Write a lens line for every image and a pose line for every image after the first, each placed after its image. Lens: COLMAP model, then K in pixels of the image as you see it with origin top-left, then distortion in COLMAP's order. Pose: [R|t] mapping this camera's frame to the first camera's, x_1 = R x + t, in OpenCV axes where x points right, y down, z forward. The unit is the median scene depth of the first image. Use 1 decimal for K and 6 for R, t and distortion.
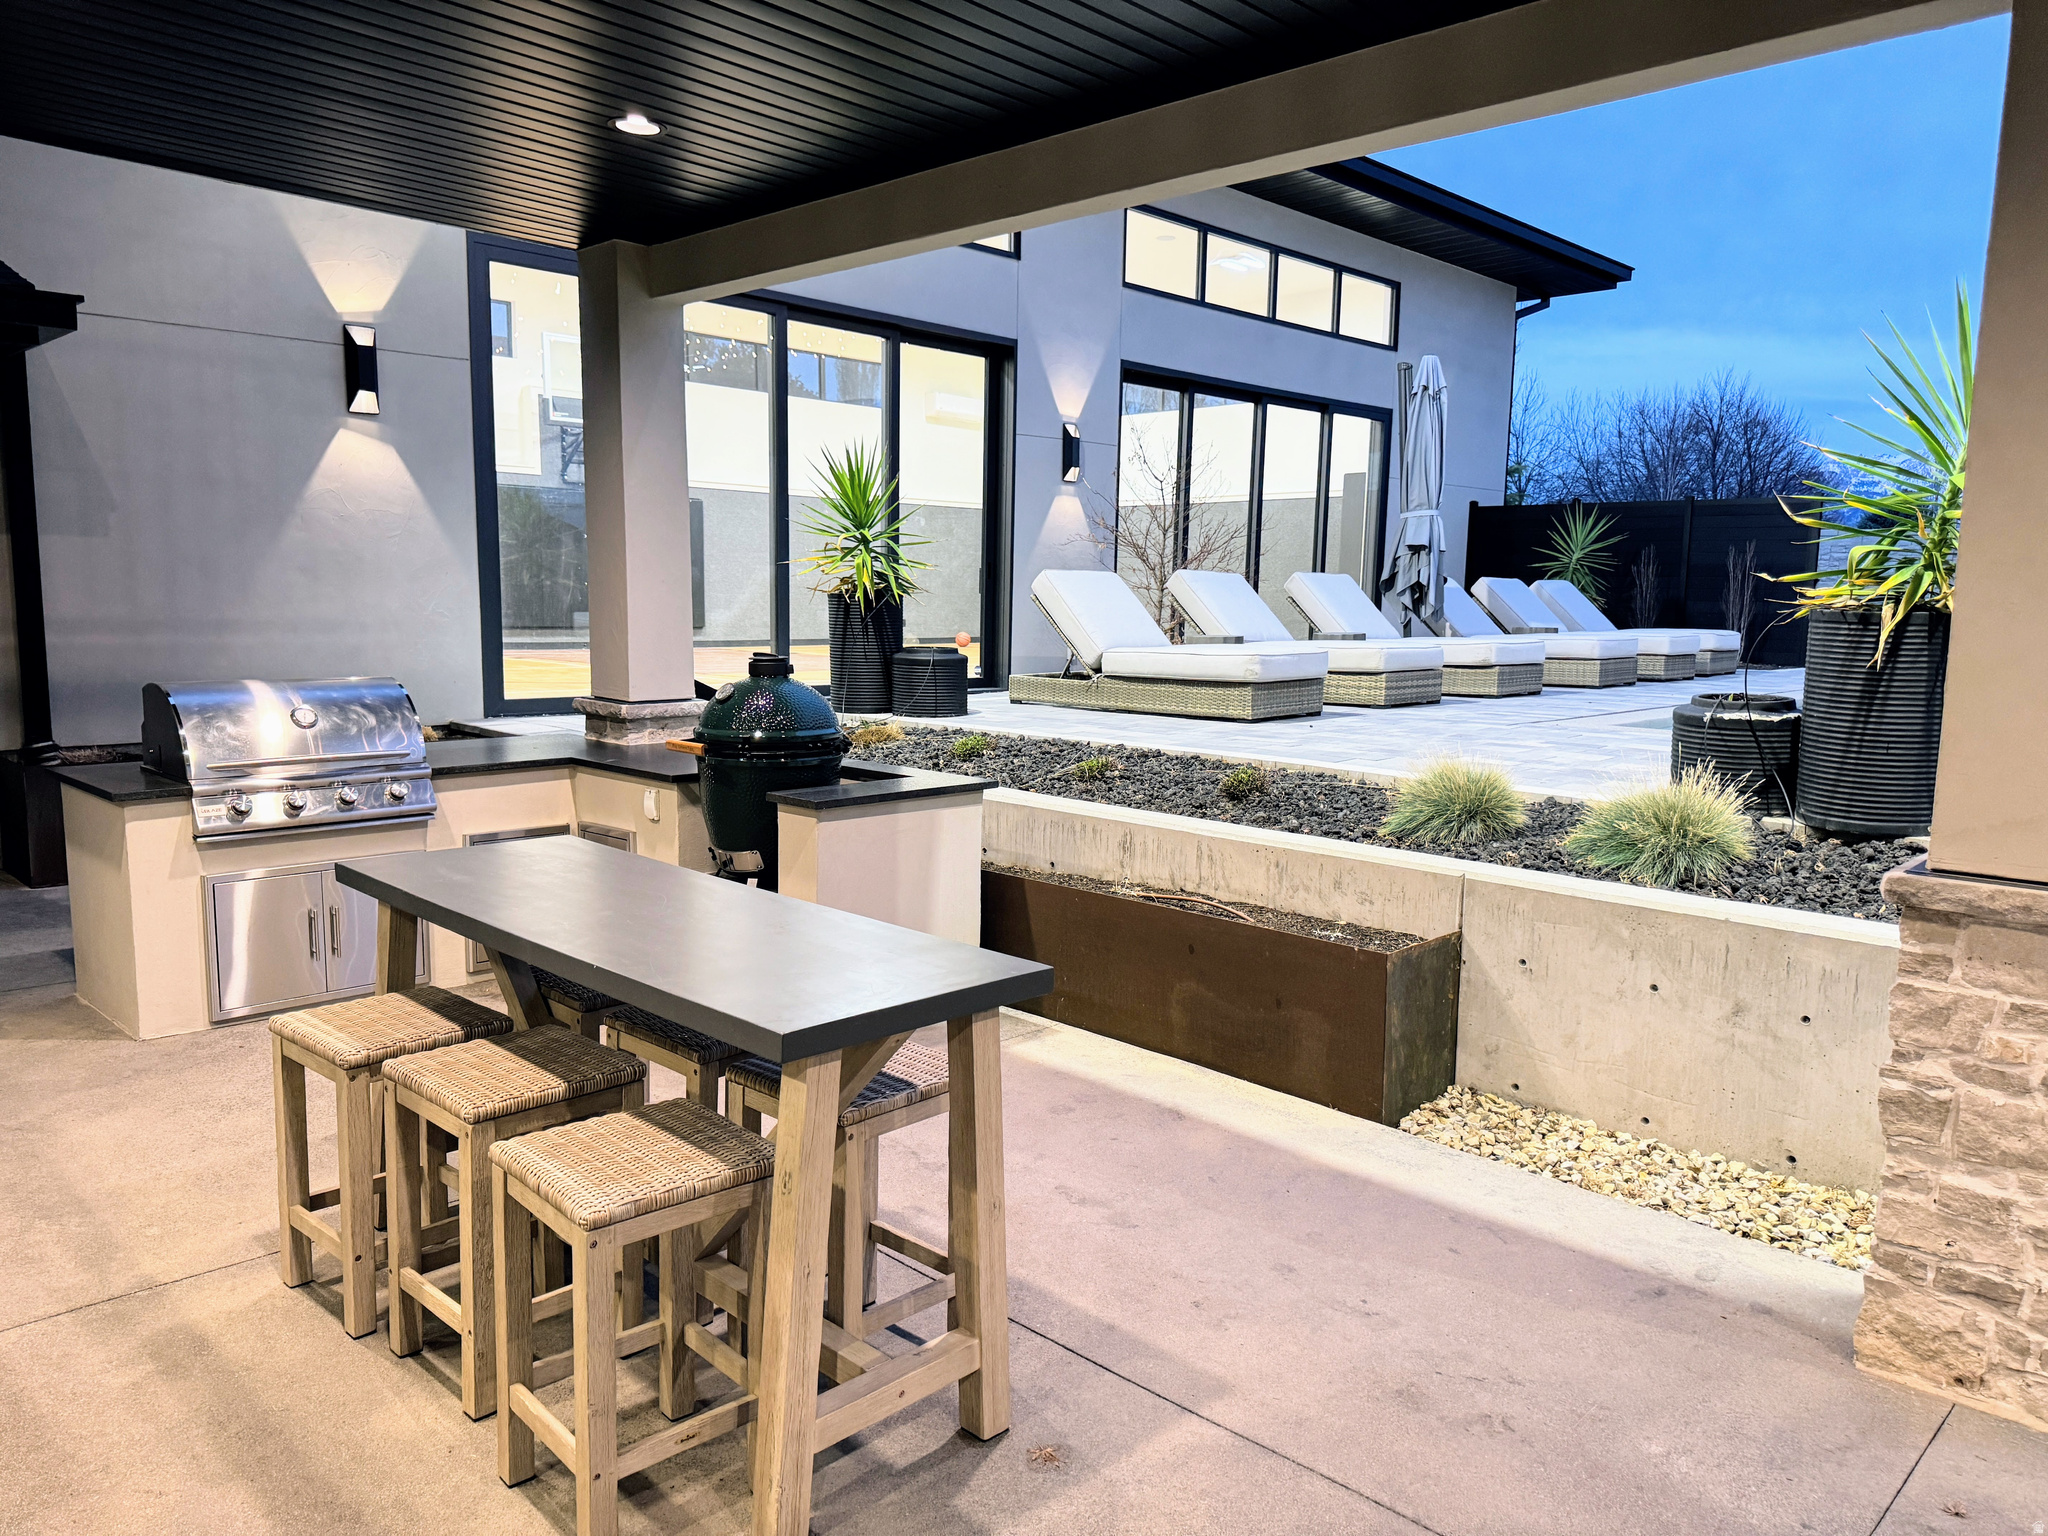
lens RADIAL K [[1437.2, 0, 1020.9], [0, 1437.2, 774.7], [0, 0, 1]] dist [0.101040, -0.182002]
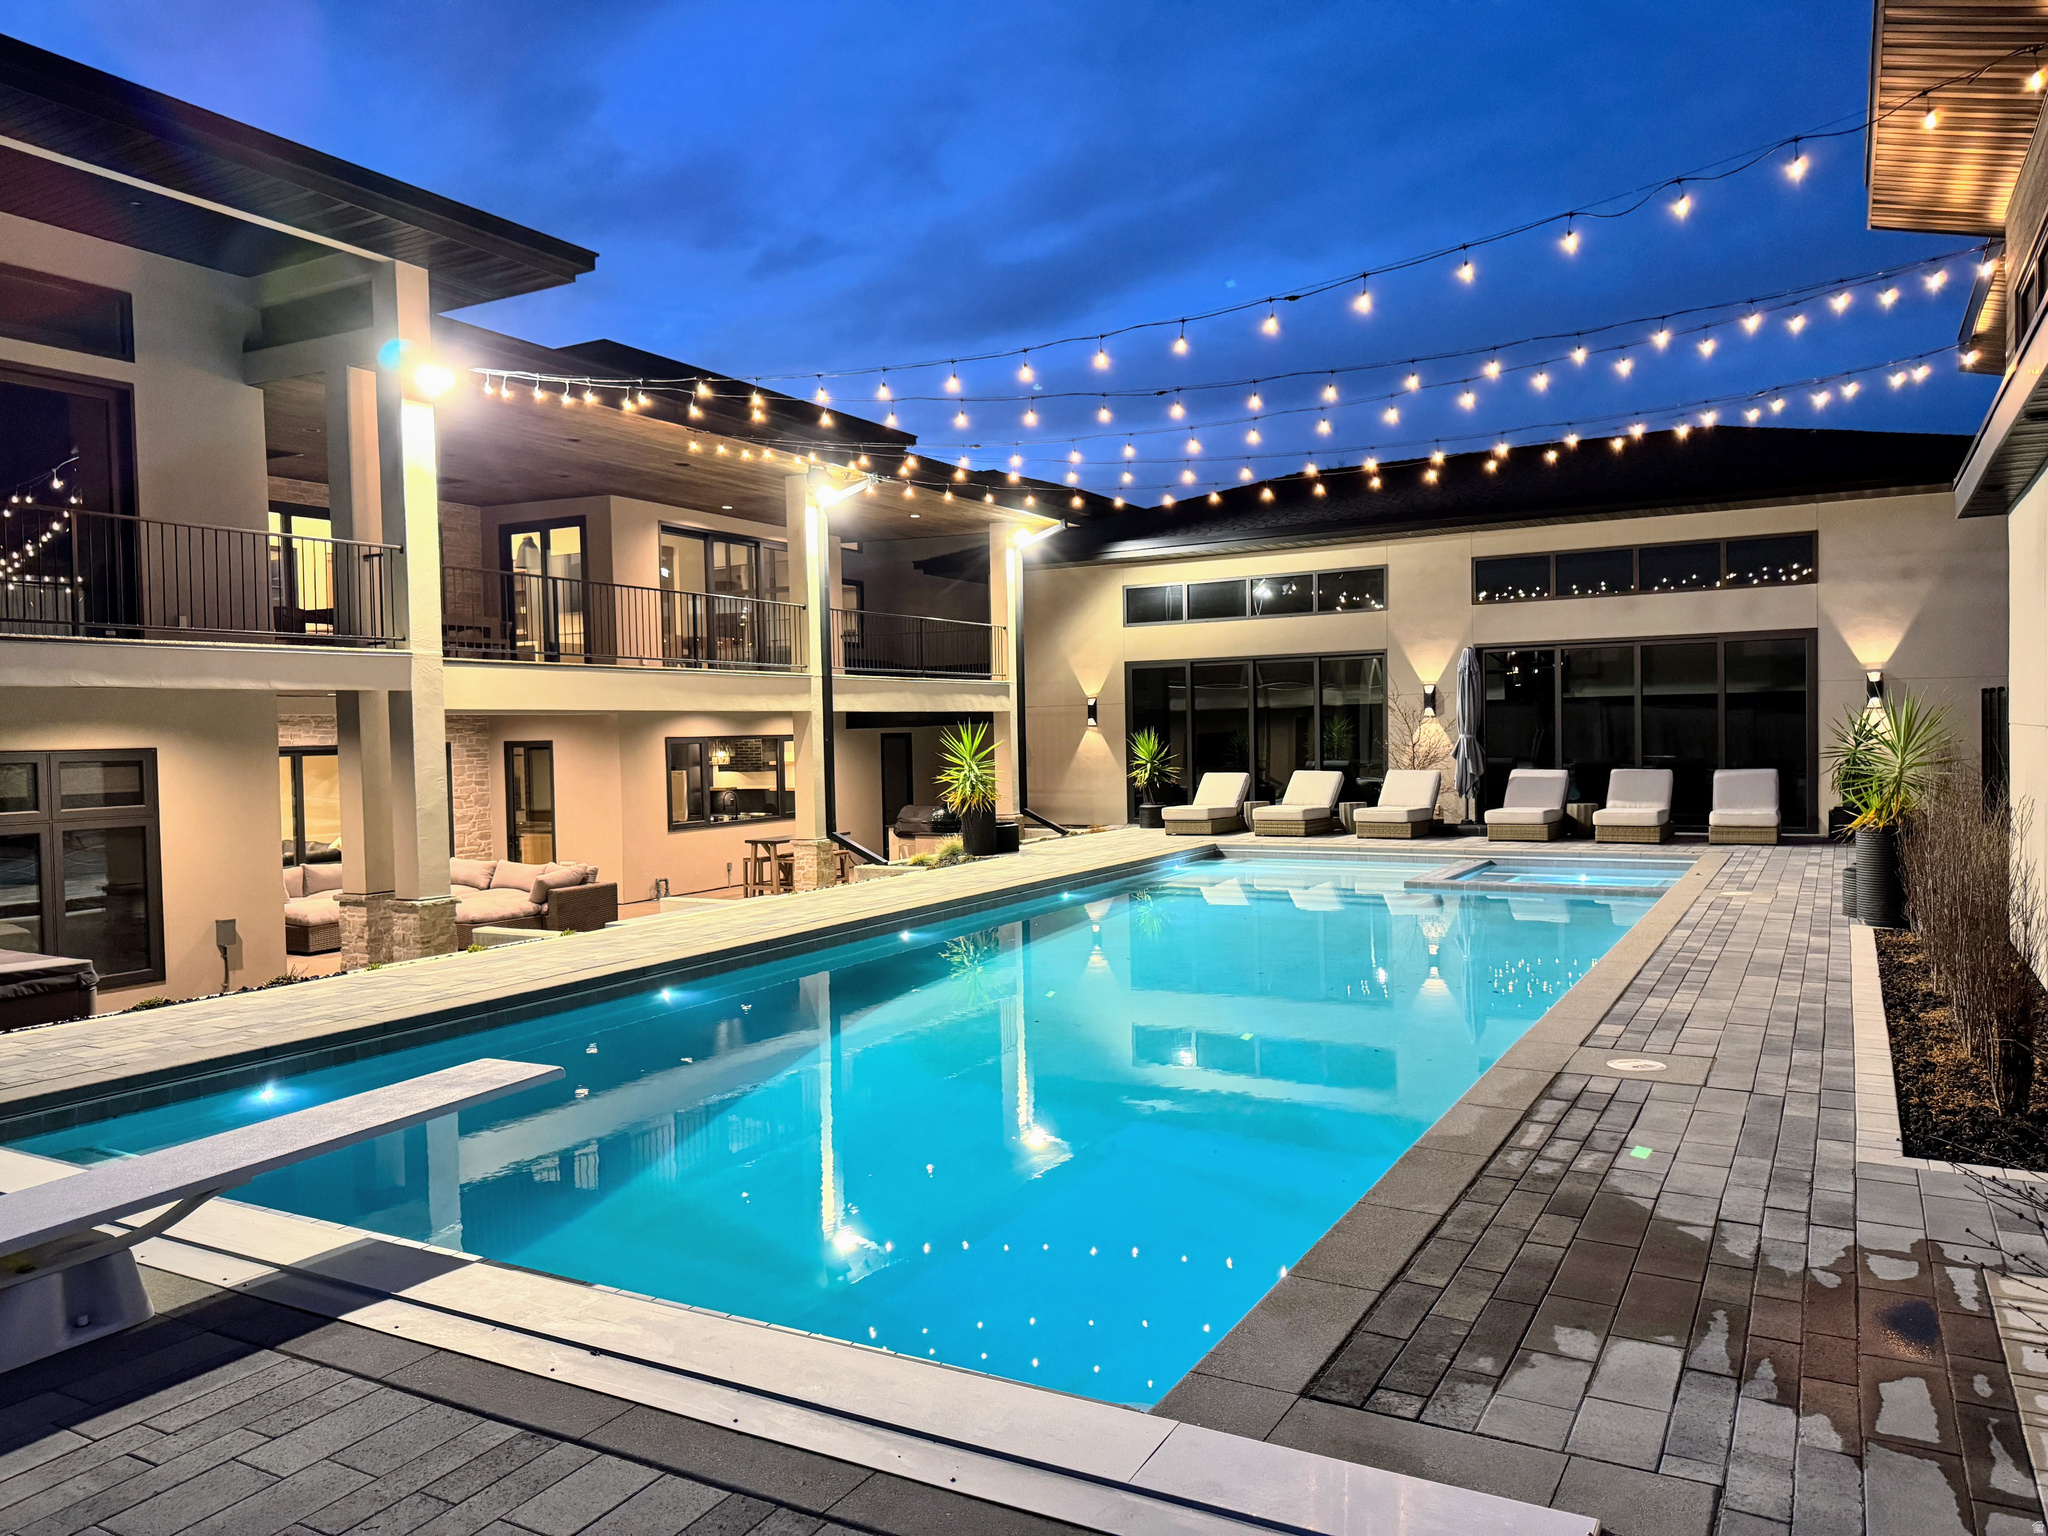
lens RADIAL K [[1424.3, 0, 1024.0], [0, 1424.3, 768.0], [0, 0, 1]] dist [0.188860, -0.331174]
pose [[0.250793, 0.002418, -0.968038, 2.436065], [-0.100279, 0.994682, -0.023495, -0.065943], [0.962833, 0.102967, 0.249702, 0.088868]]
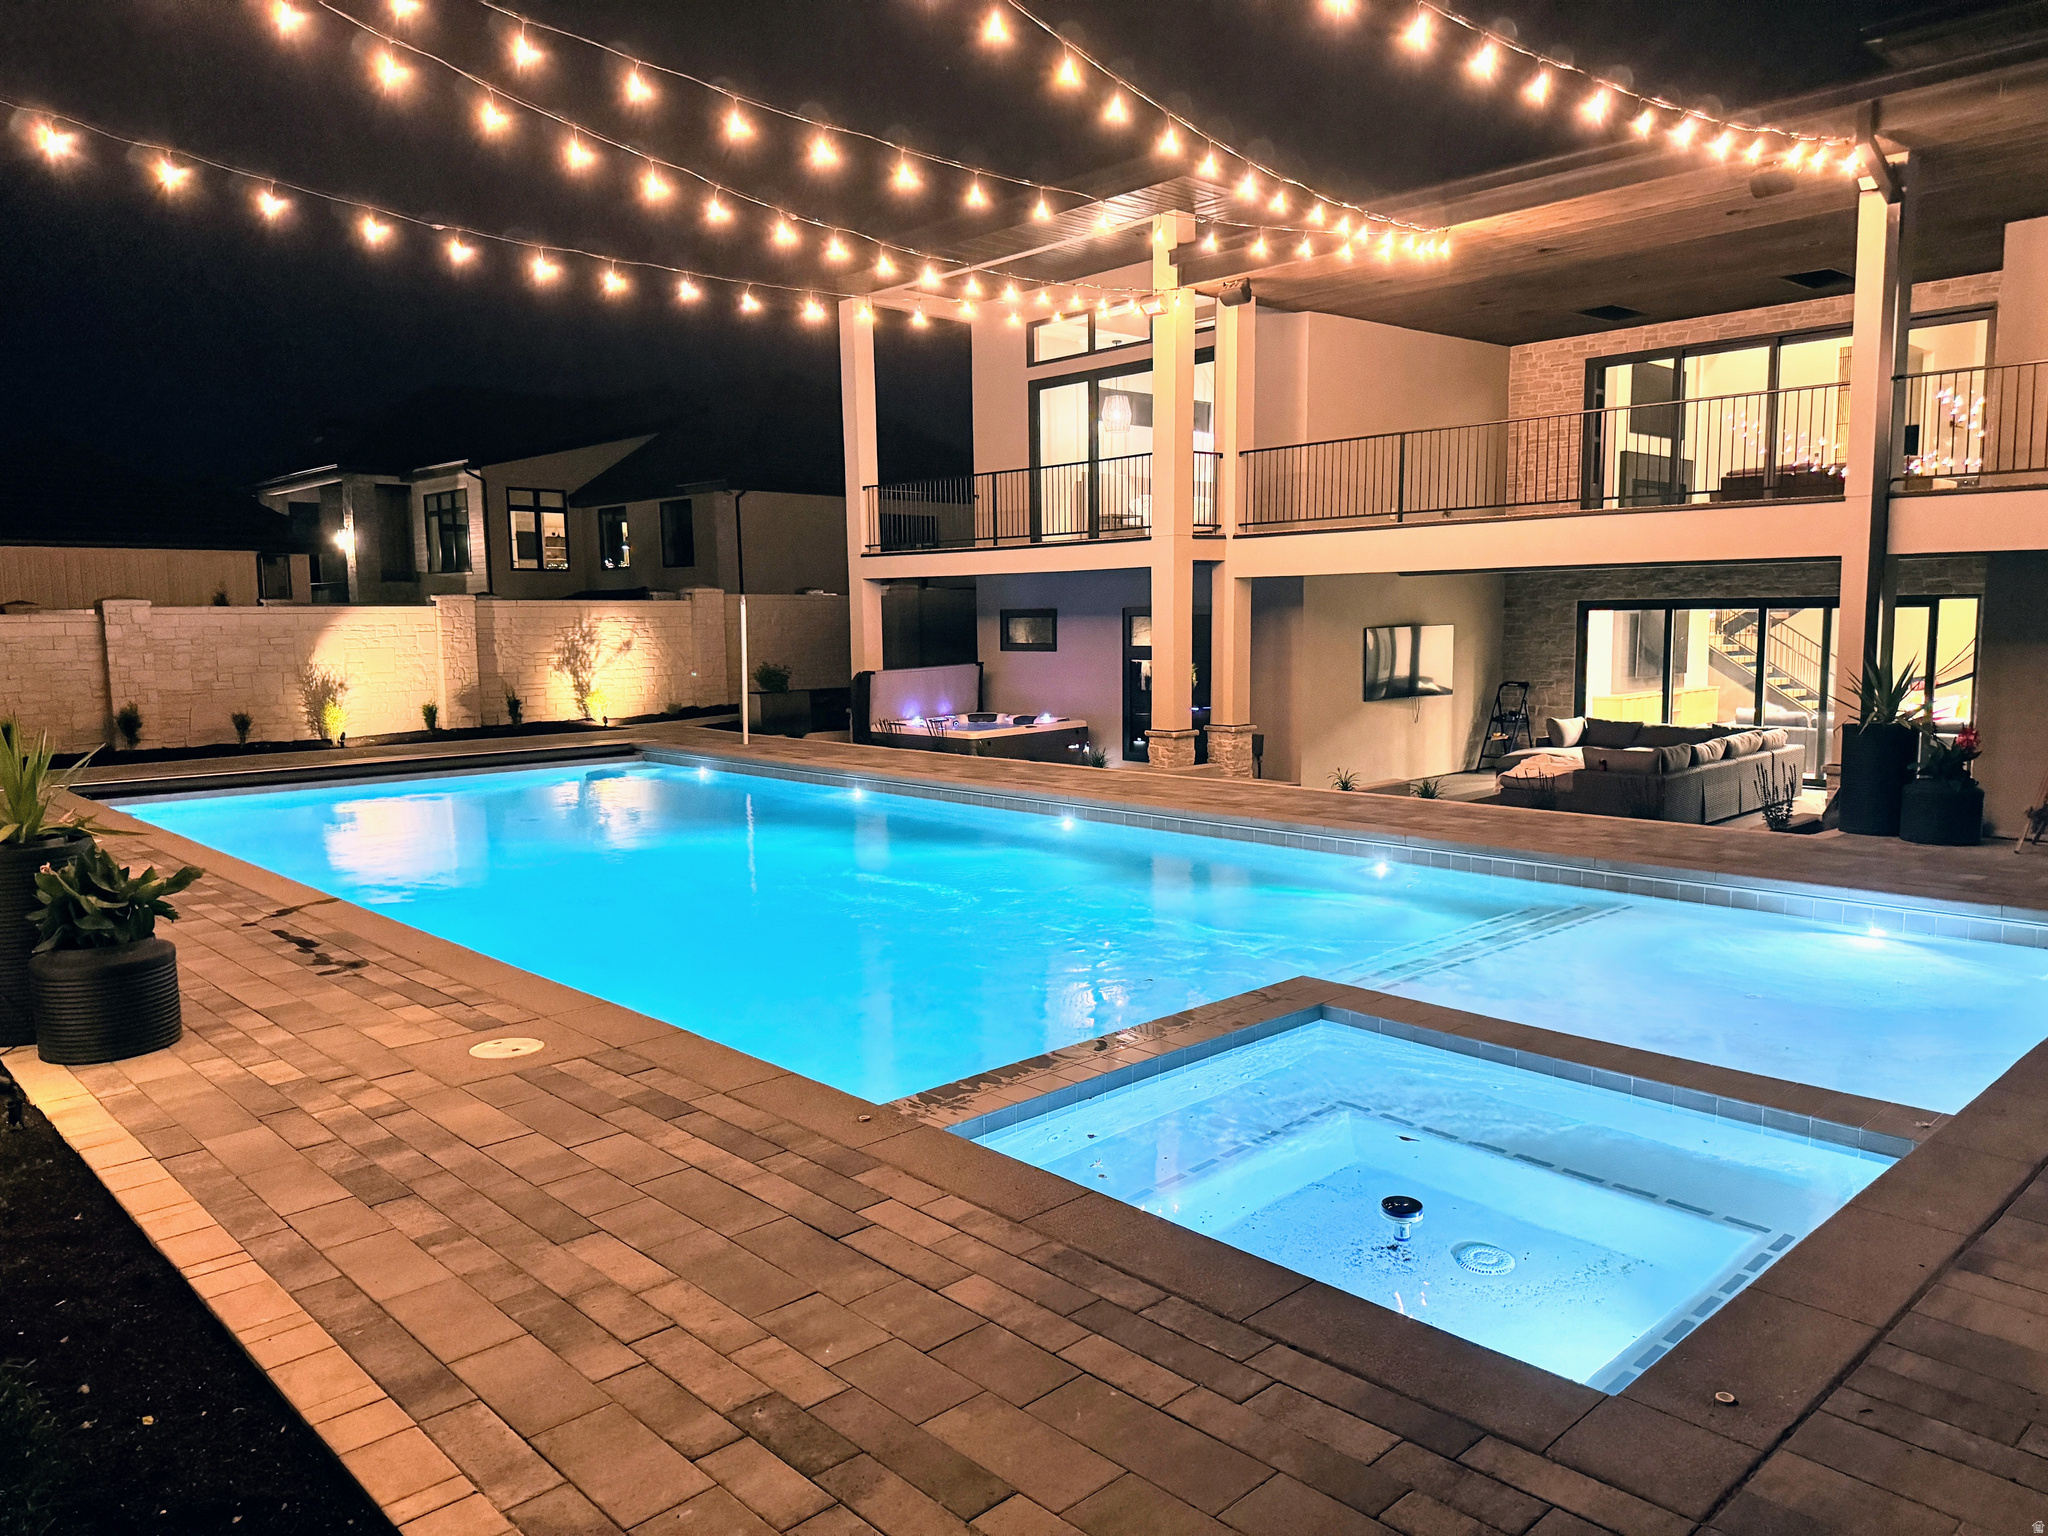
lens RADIAL K [[1452.7, 0, 1003.4], [0, 1452.7, 802.4], [0, 0, 1]] dist [0.056409, -0.079368]
pose [[-0.998533, -0.011157, 0.052993, 0.970542], [0.002880, 0.966221, 0.257698, -0.300173], [-0.054078, 0.257473, -0.964771, 1.701137]]
